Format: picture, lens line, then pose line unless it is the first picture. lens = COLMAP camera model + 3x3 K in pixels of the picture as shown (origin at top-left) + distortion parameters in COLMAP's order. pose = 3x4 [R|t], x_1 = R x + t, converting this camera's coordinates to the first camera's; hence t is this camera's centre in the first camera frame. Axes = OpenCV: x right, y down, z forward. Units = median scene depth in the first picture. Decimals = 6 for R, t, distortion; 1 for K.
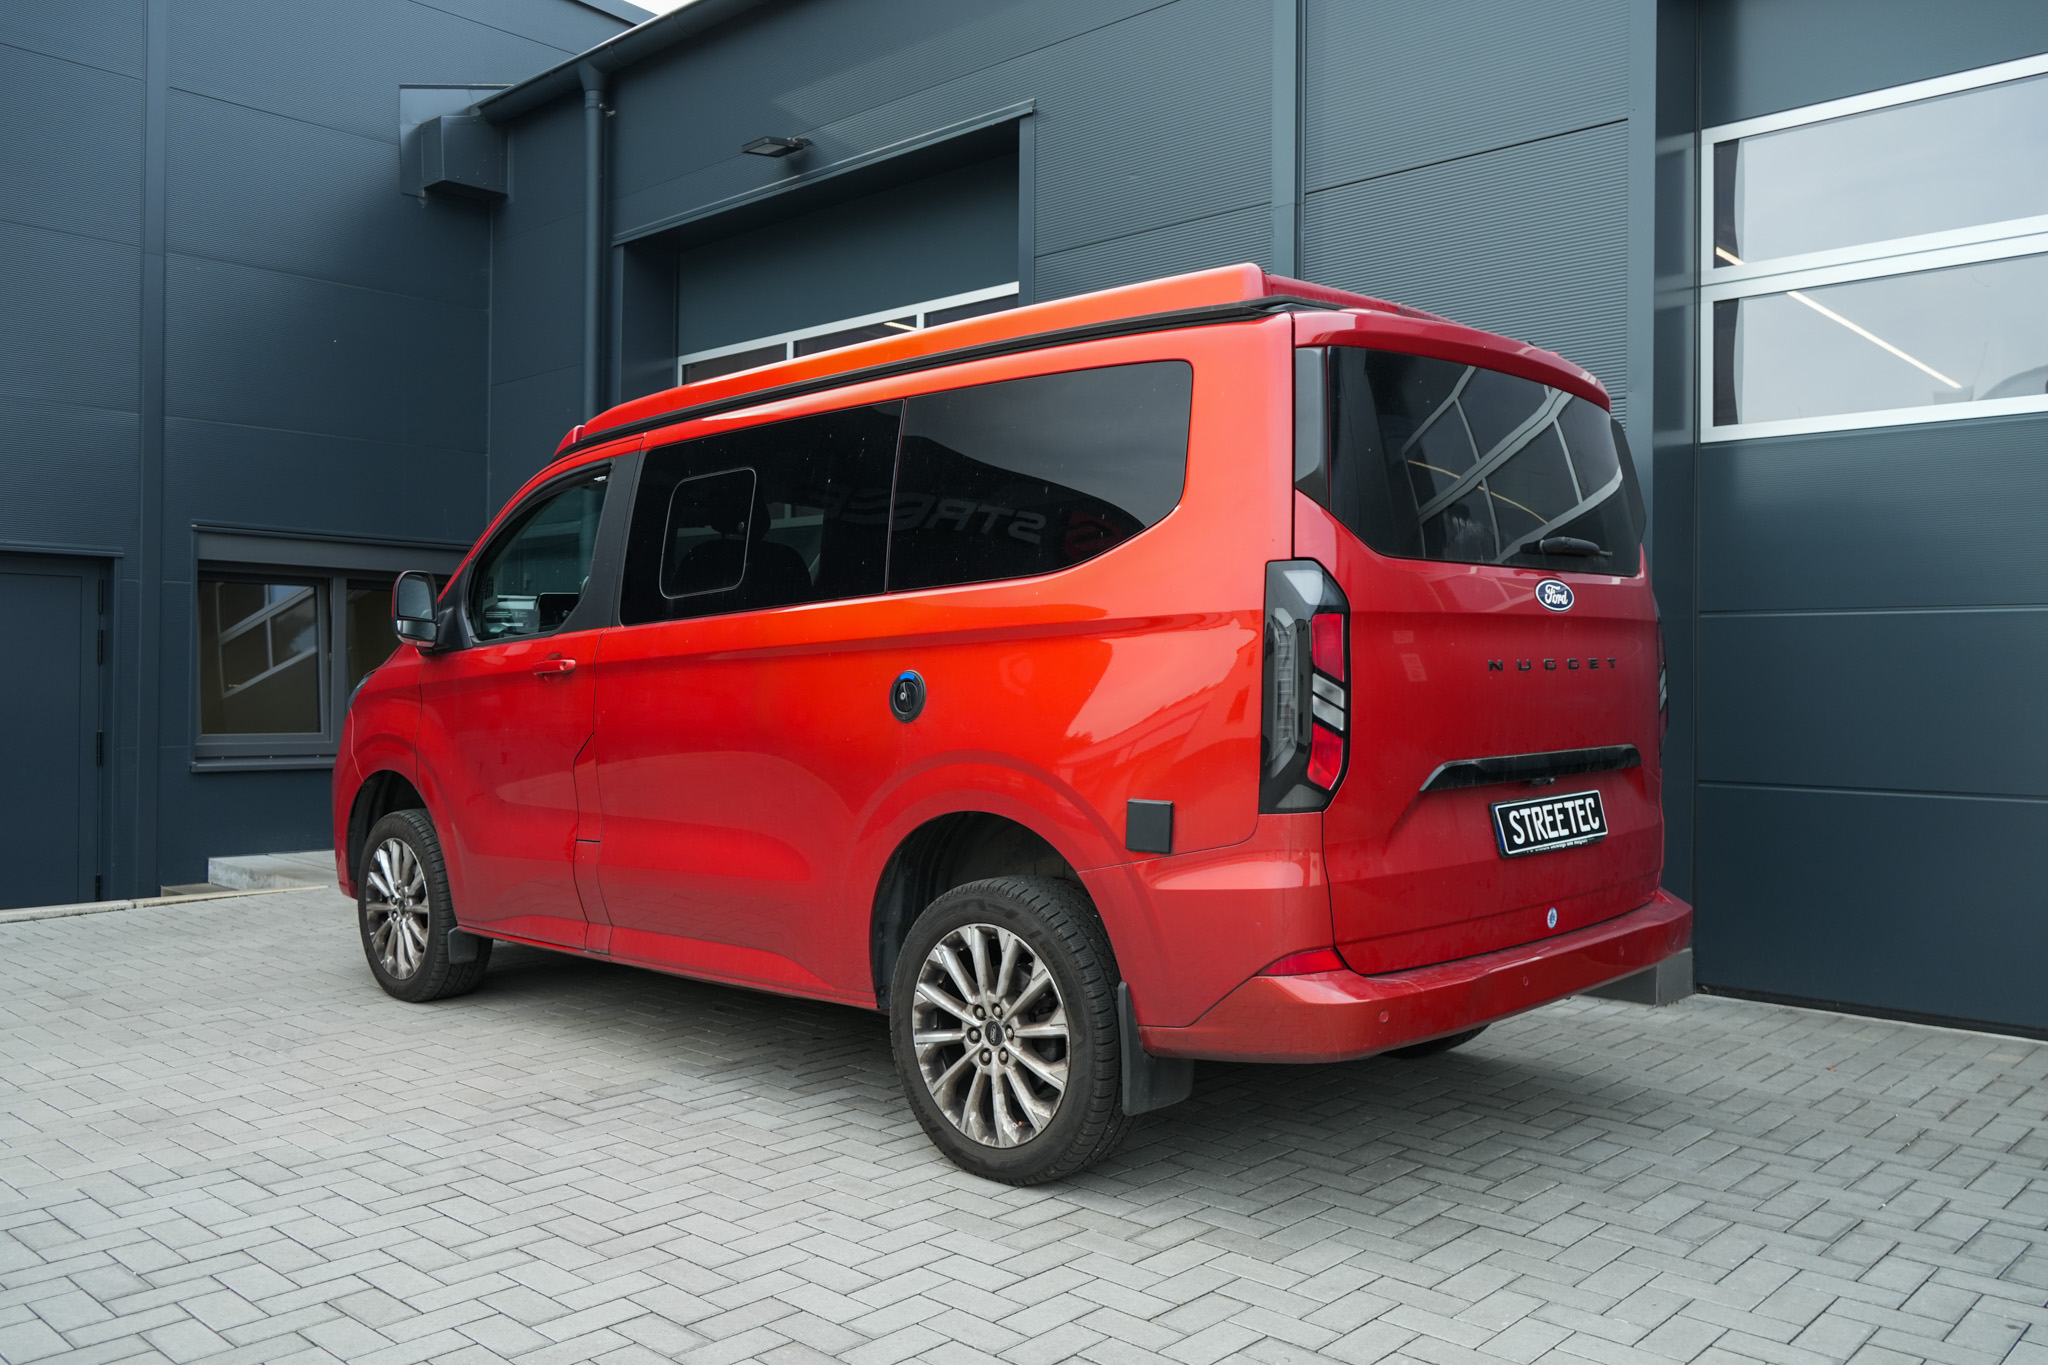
lens RADIAL K [[1636.3, 0, 1024.0], [0, 1636.3, 682.5], [0, 0, 1]] dist [-0.010397, 0.009574]
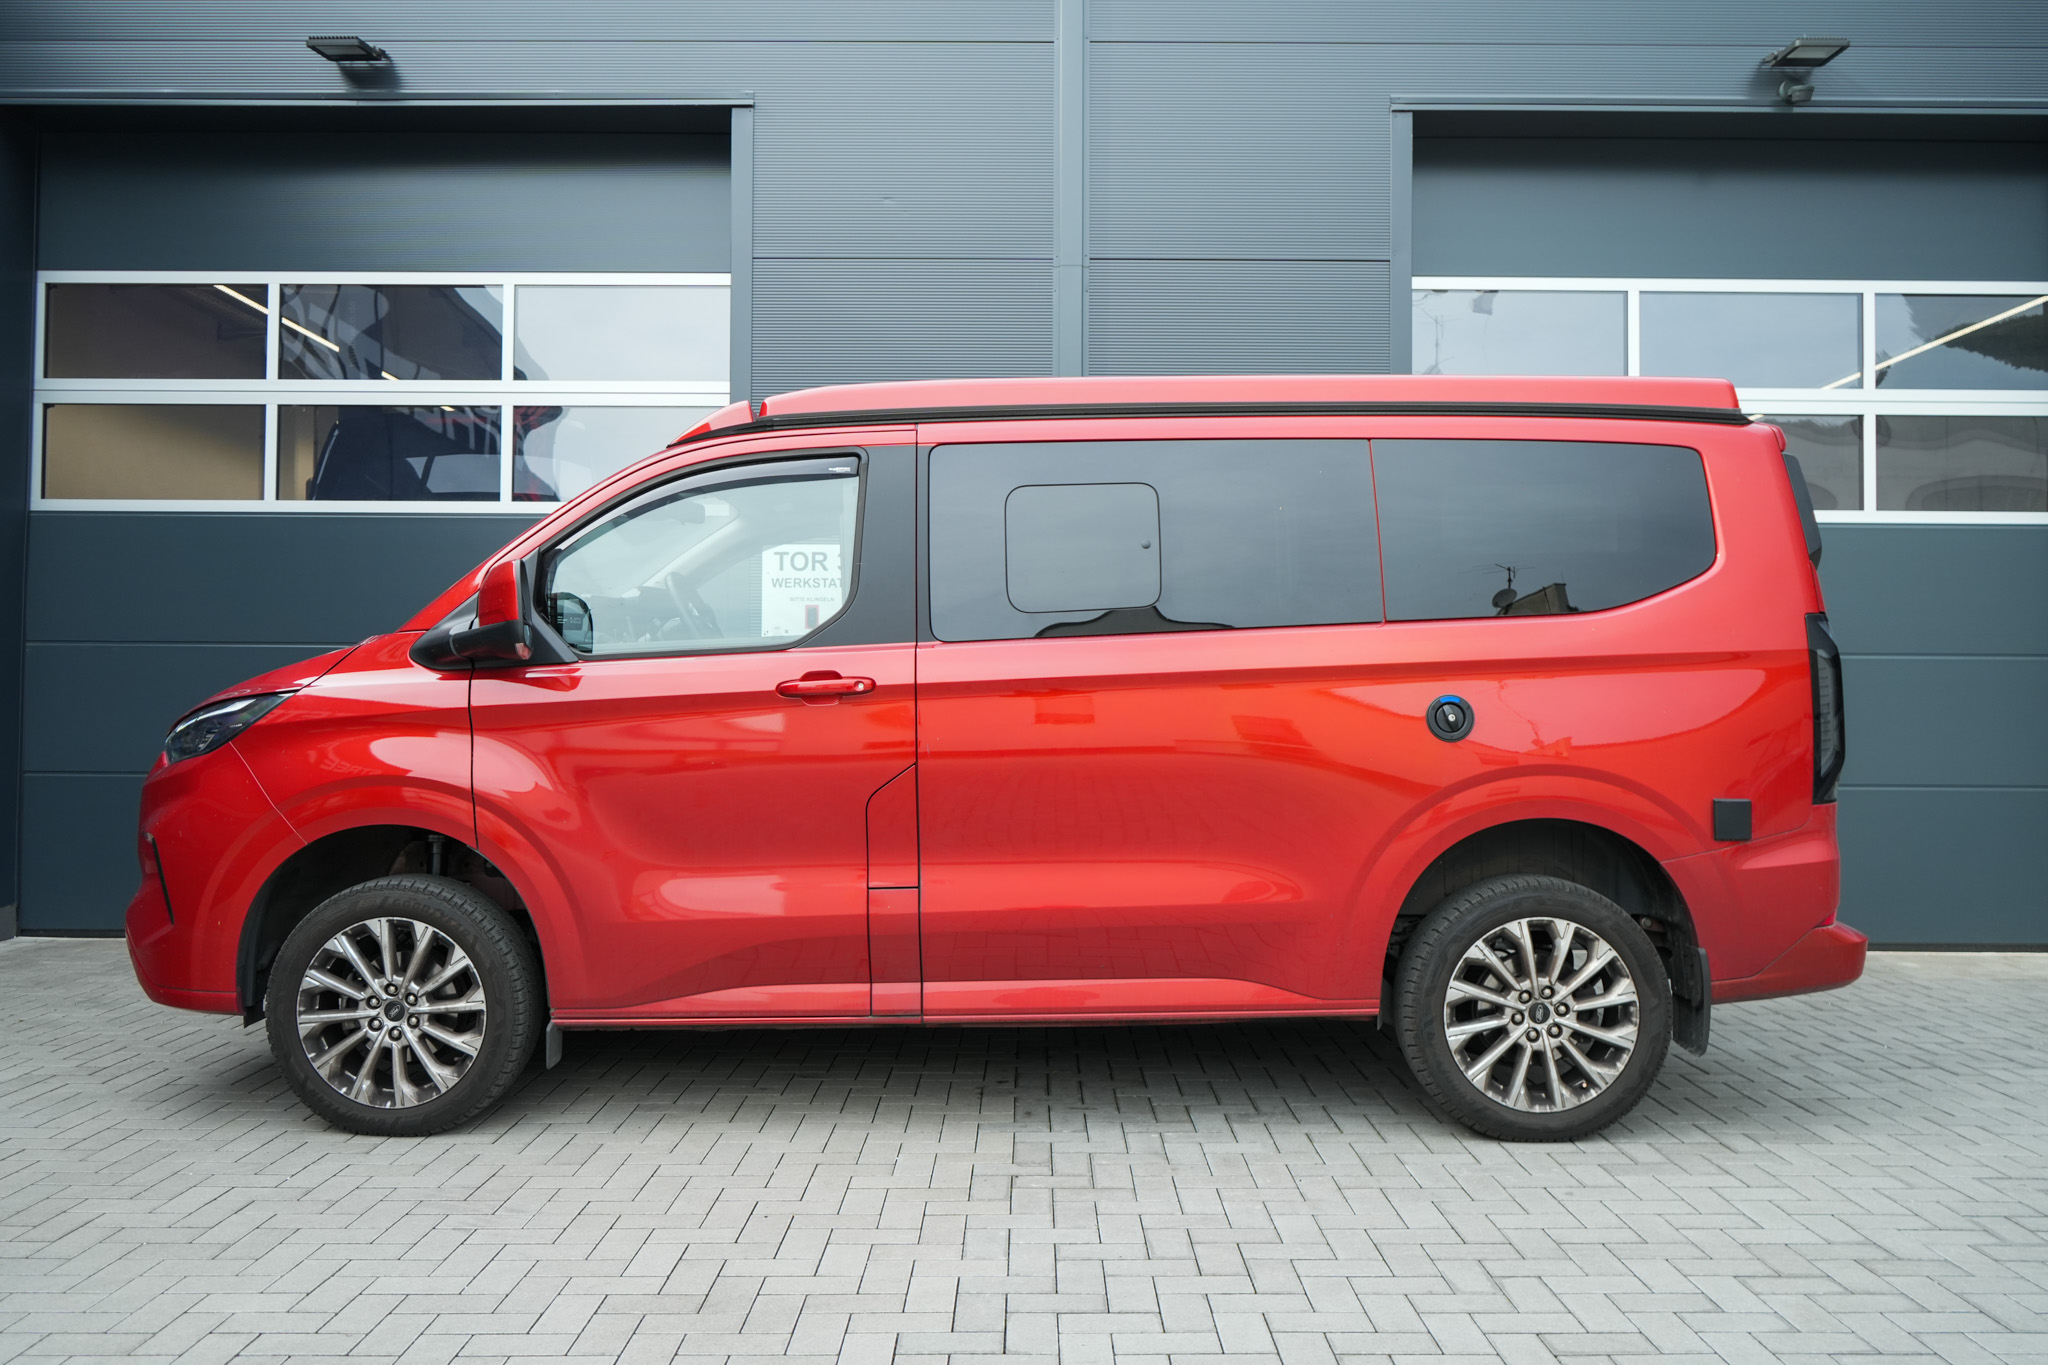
lens RADIAL K [[1633.2, 0, 1017.7], [0, 1633.2, 681.9], [0, 0, 1]] dist [-0.007532, 0.007270]
pose [[0.730386, 0.007228, 0.682996, -1.056989], [0.002101, 0.999915, -0.012829, -0.001843], [-0.683031, 0.010806, 0.730309, 0.414067]]
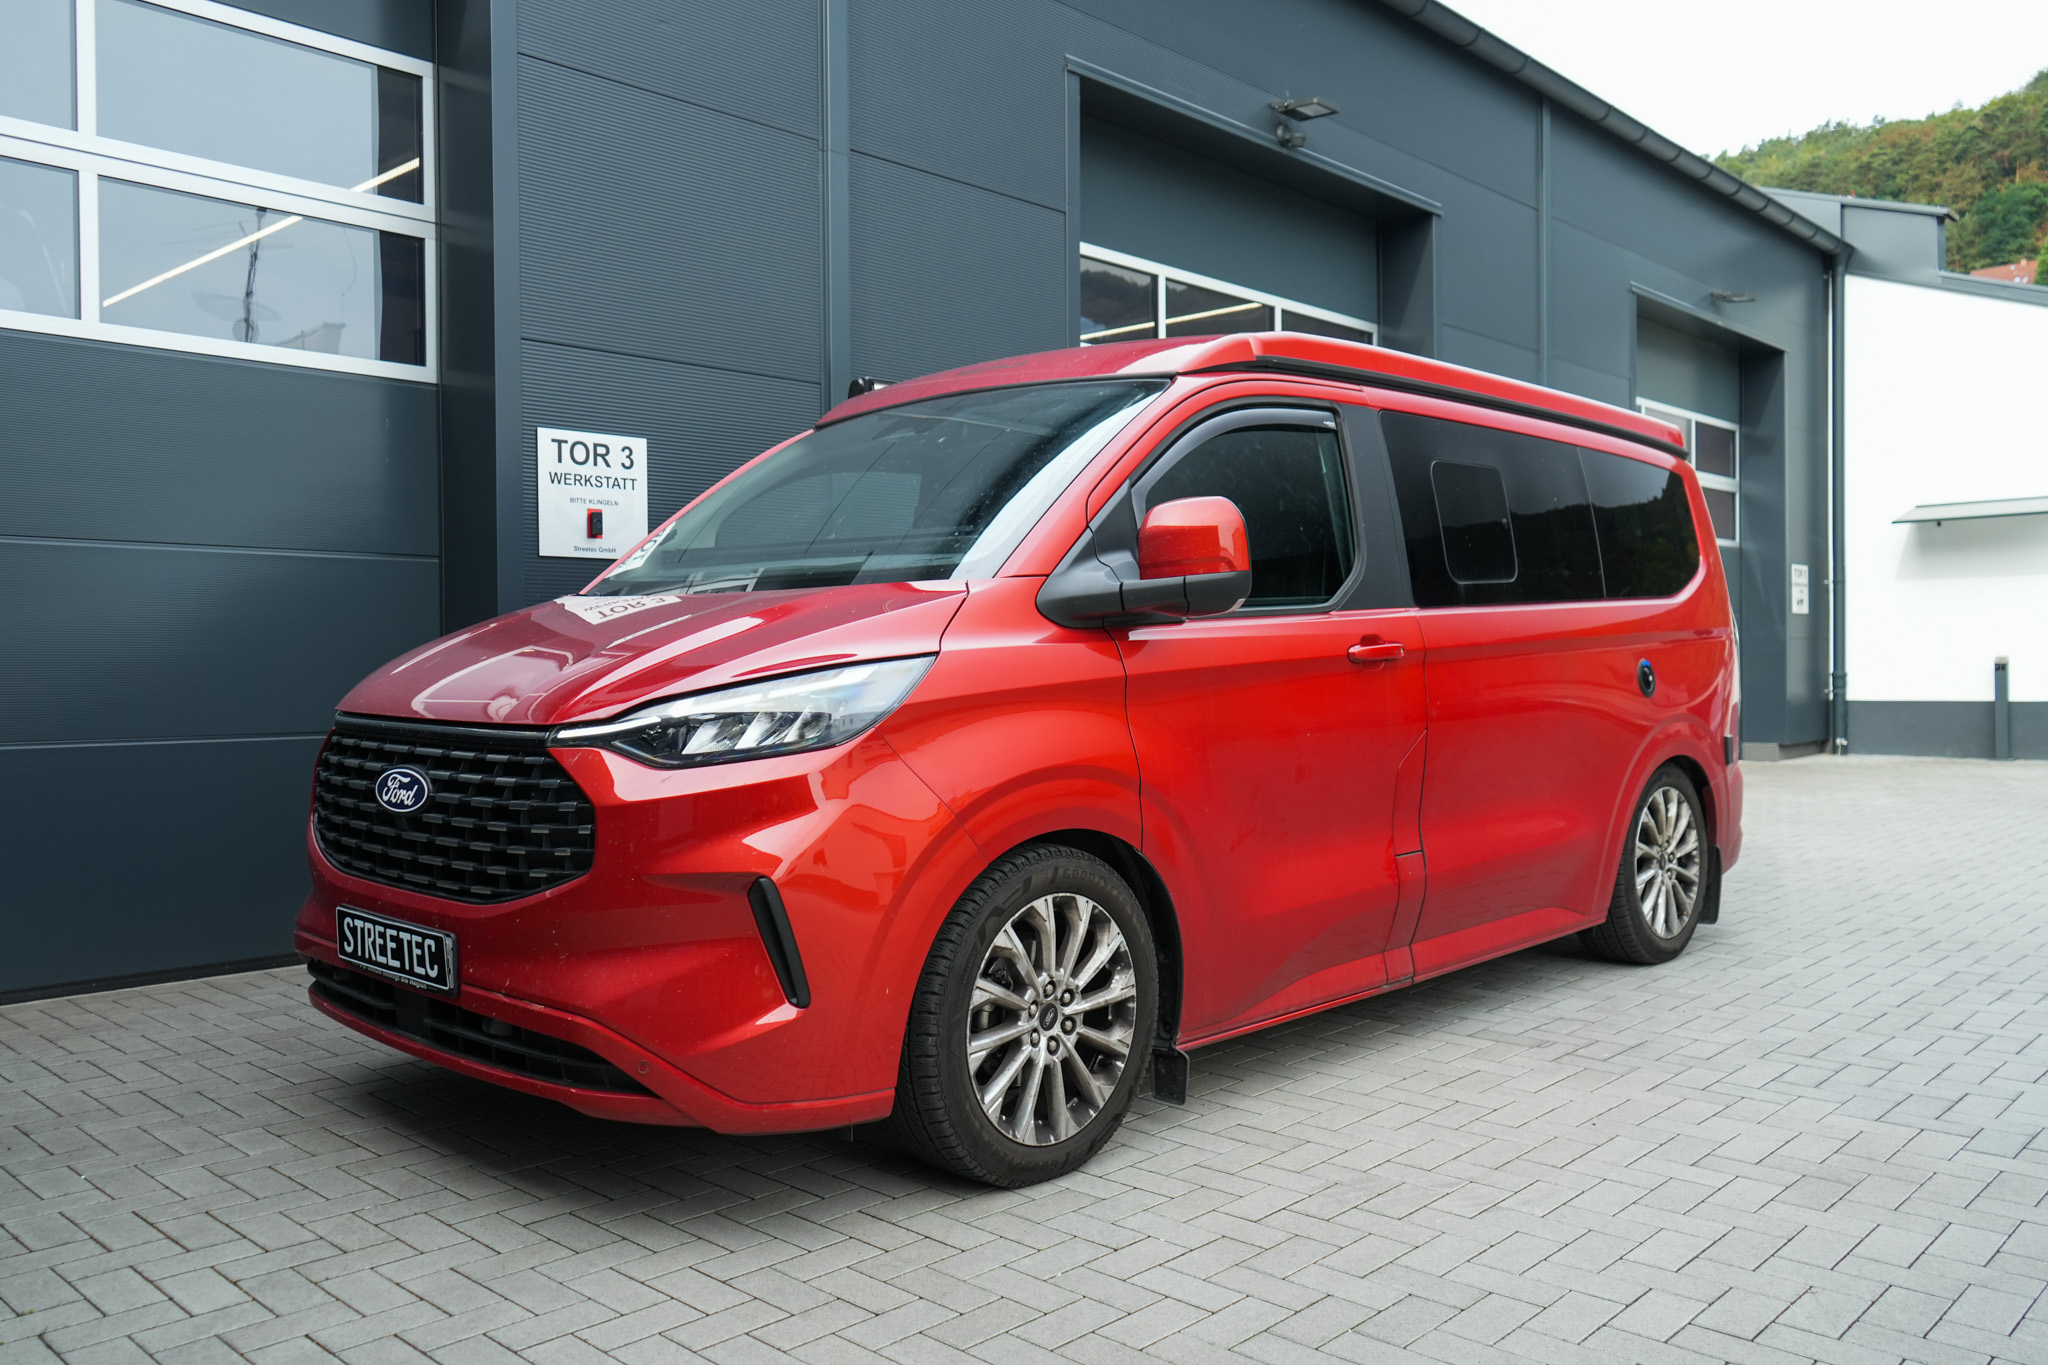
lens RADIAL K [[1636.3, 0, 1024.0], [0, 1636.3, 682.5], [0, 0, 1]] dist [-0.010397, 0.009574]
pose [[0.004134, -0.022851, 0.999730, -1.463892], [0.005376, 0.999725, 0.022829, 0.013485], [-0.999977, 0.005281, 0.004256, 1.548226]]
